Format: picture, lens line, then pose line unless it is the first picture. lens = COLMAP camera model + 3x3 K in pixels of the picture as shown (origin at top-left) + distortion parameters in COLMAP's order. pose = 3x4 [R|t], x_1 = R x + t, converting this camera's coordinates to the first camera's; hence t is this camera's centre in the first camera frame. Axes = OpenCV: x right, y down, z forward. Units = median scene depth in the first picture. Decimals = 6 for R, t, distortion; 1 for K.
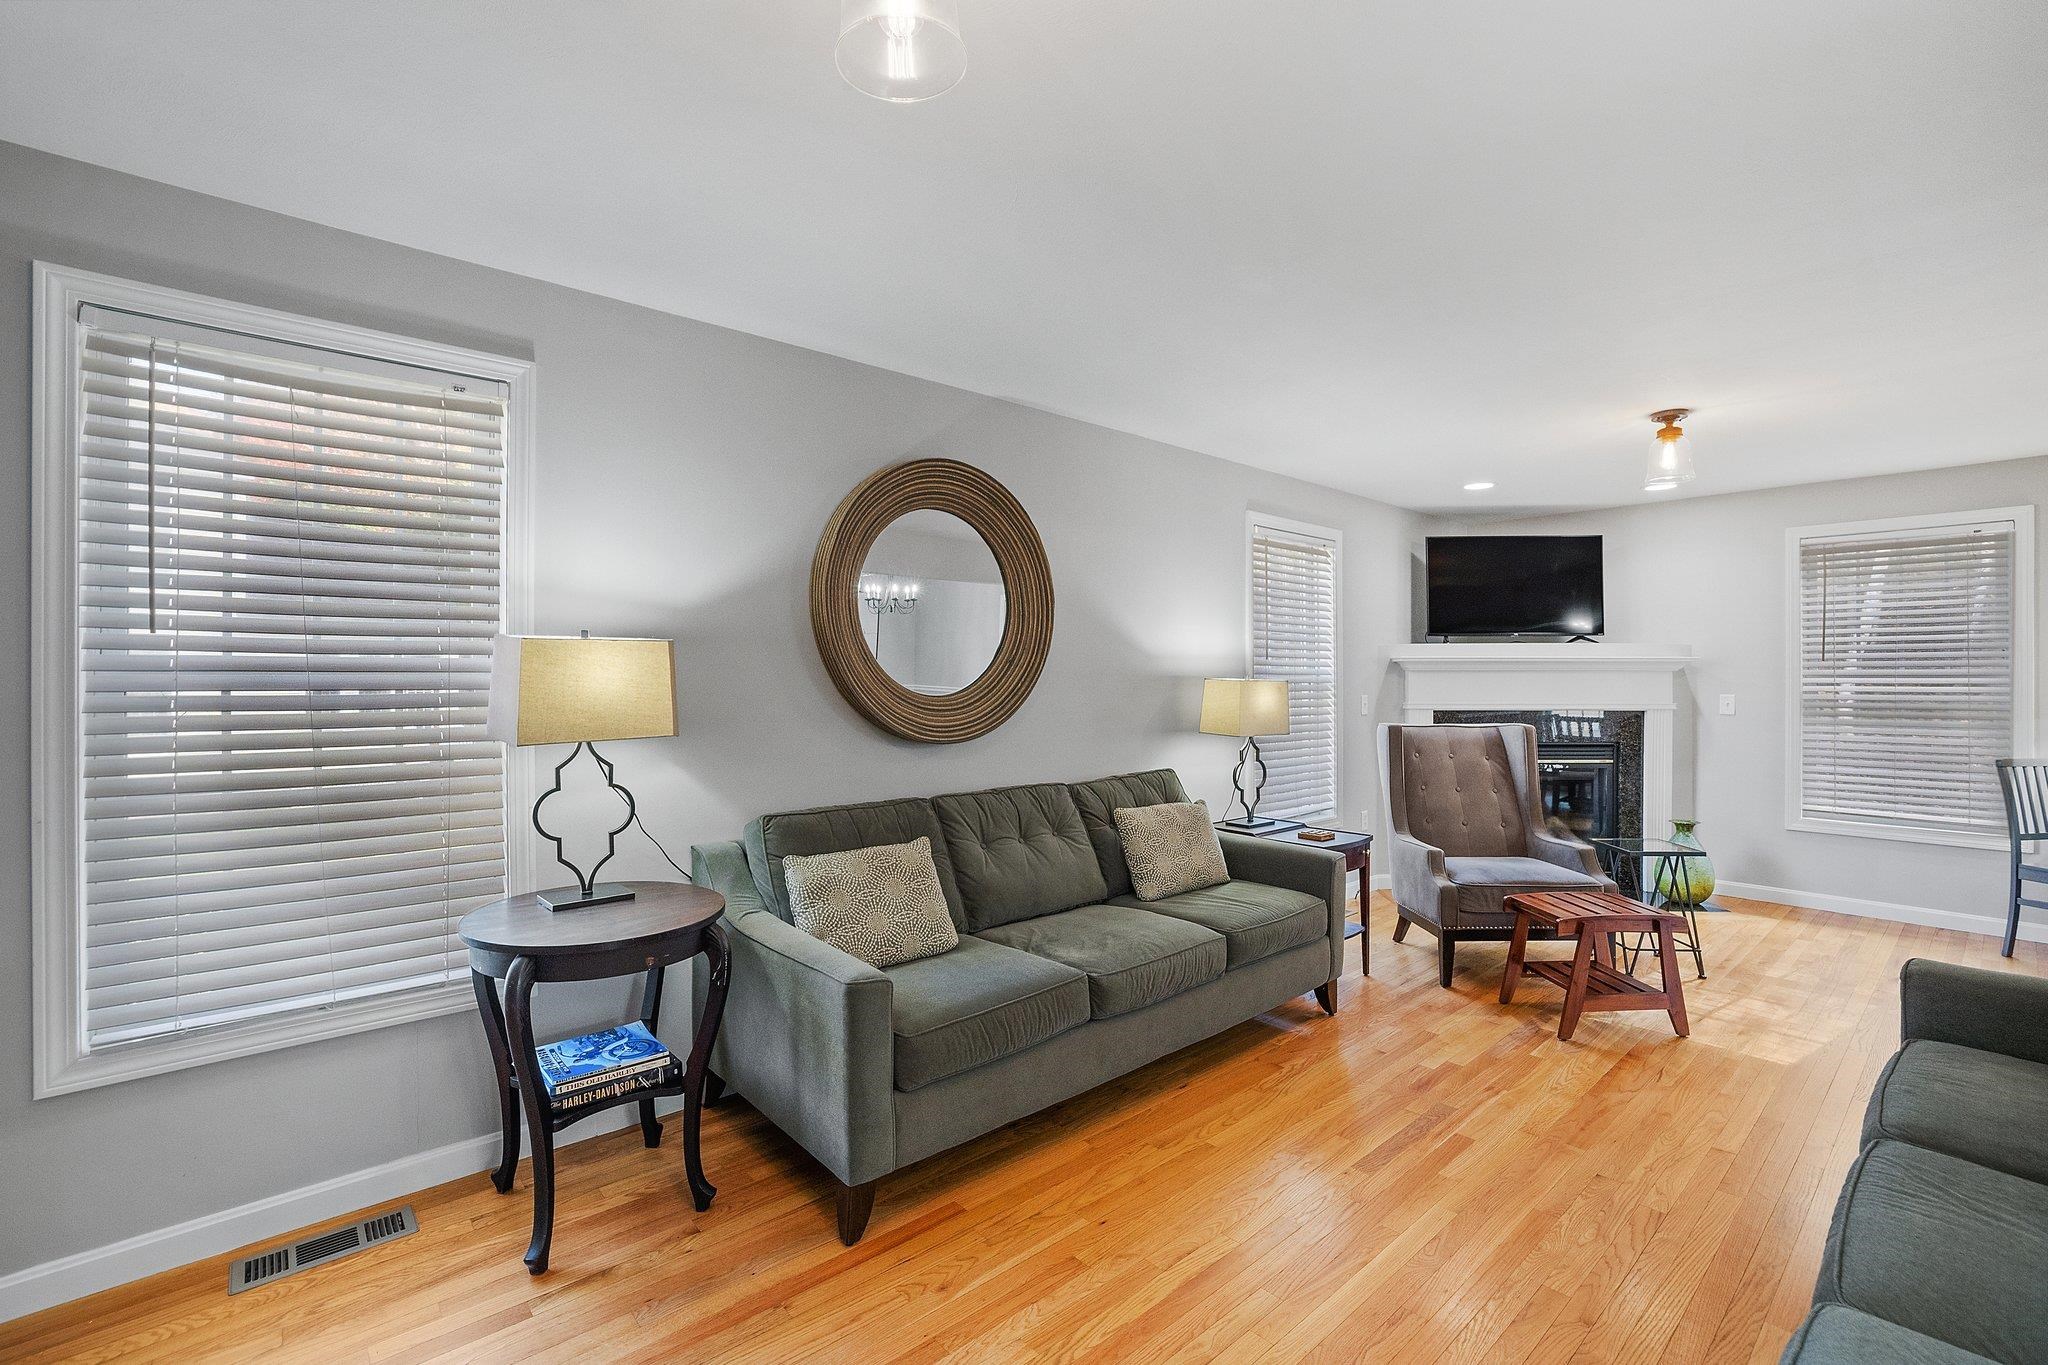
lens RADIAL K [[873.1, 0, 1014.6], [0, 873.1, 679.6], [0, 0, 1]] dist [-0.052390, 0.019153]
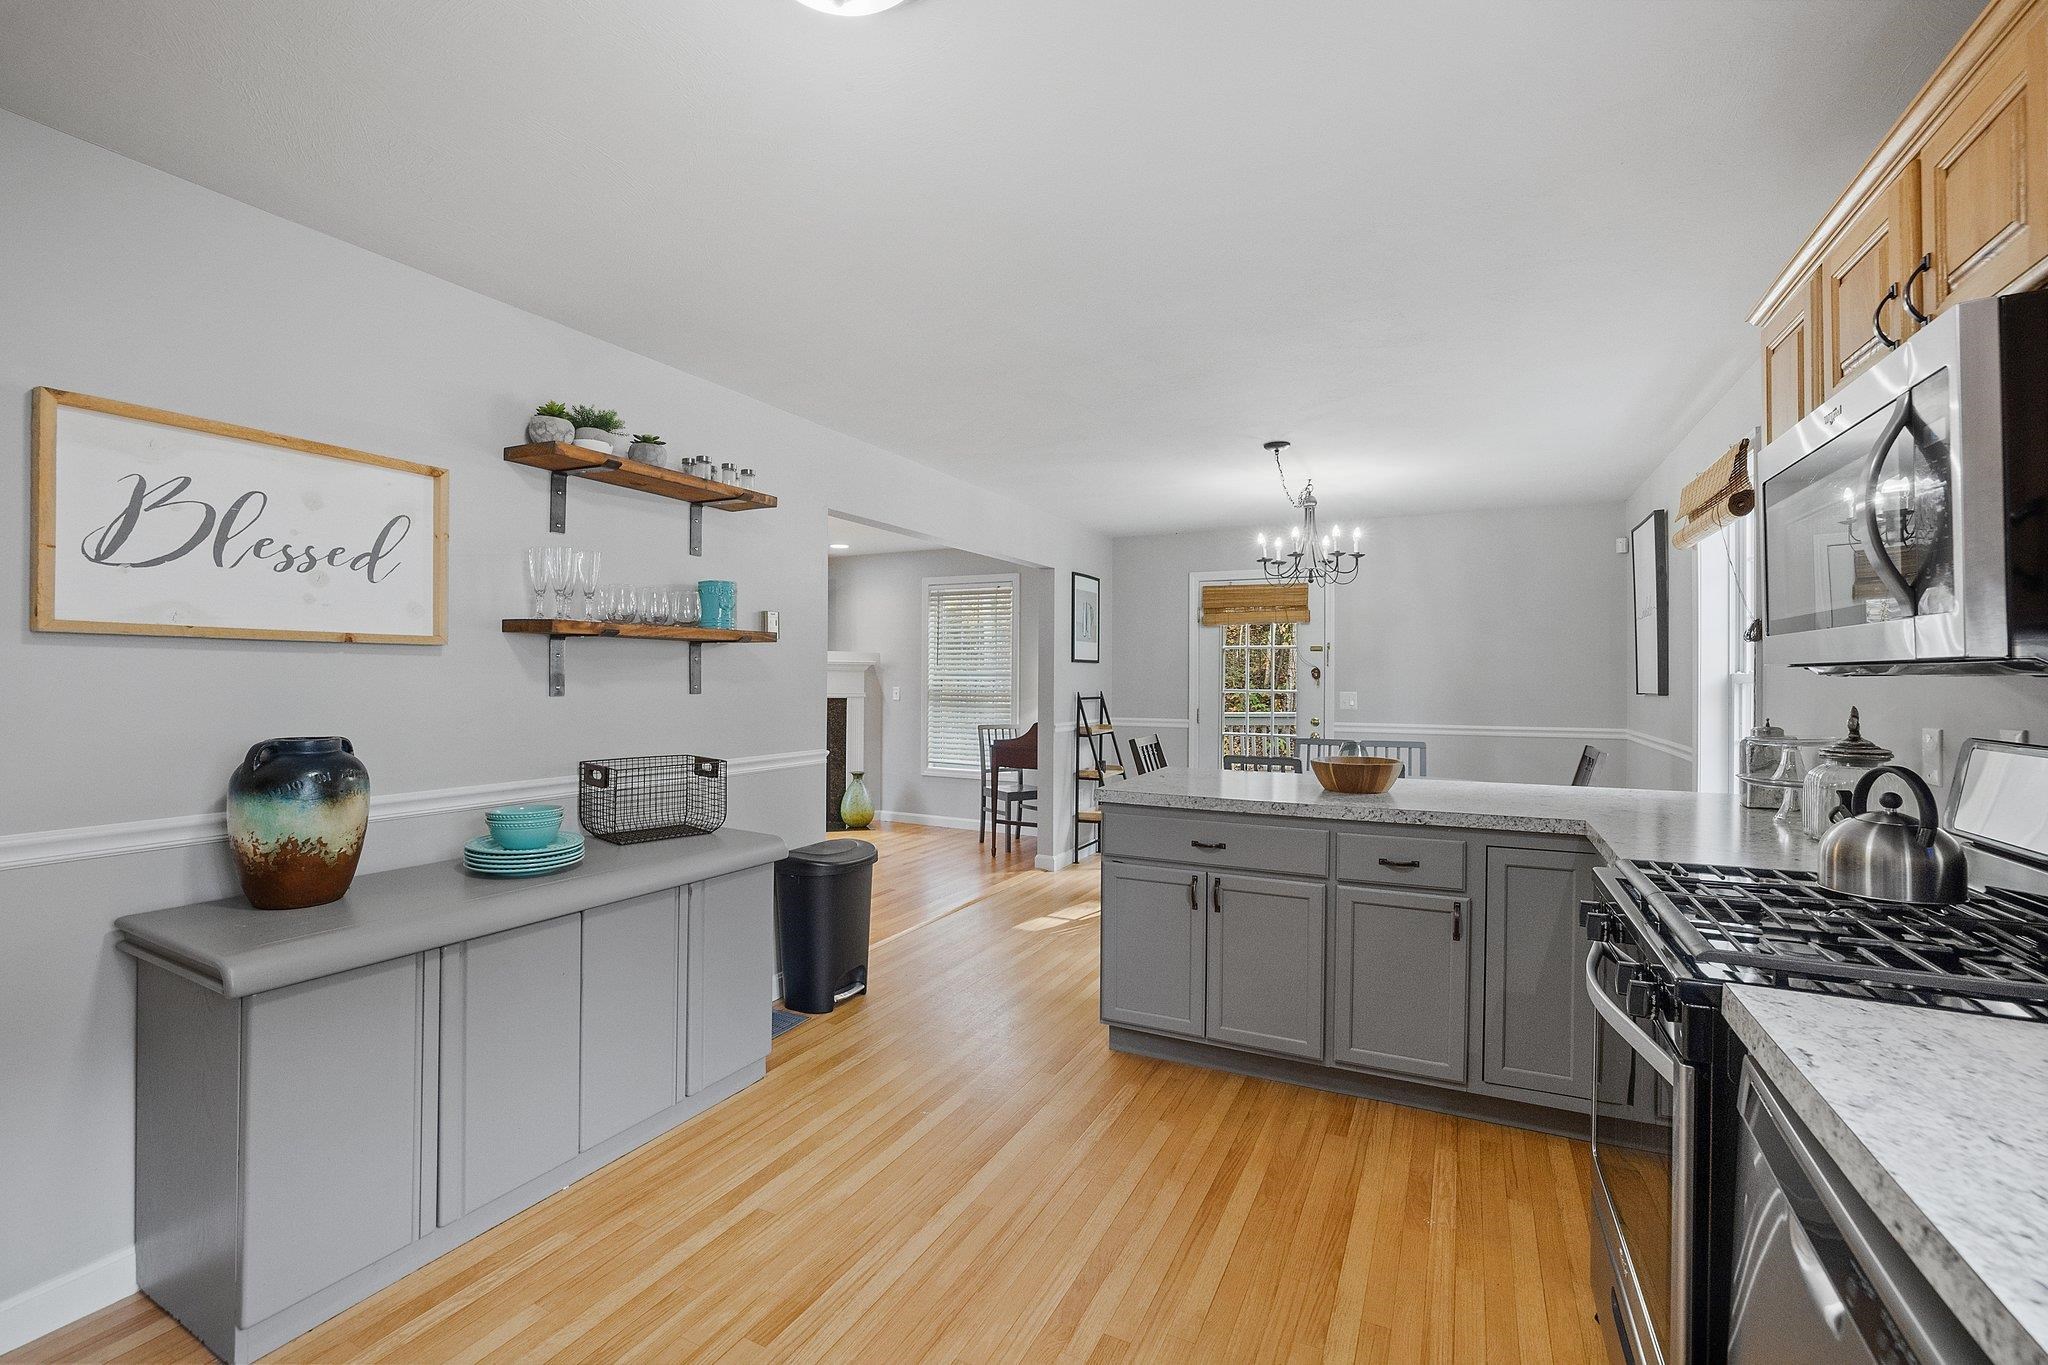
lens RADIAL K [[873.1, 0, 1014.6], [0, 873.1, 679.6], [0, 0, 1]] dist [-0.052390, 0.019153]
pose [[0.925404, 0.016334, 0.378629, 0.542977], [-0.013560, 0.999858, -0.009991, 0.019925], [-0.378739, 0.004112, 0.925495, -0.590559]]
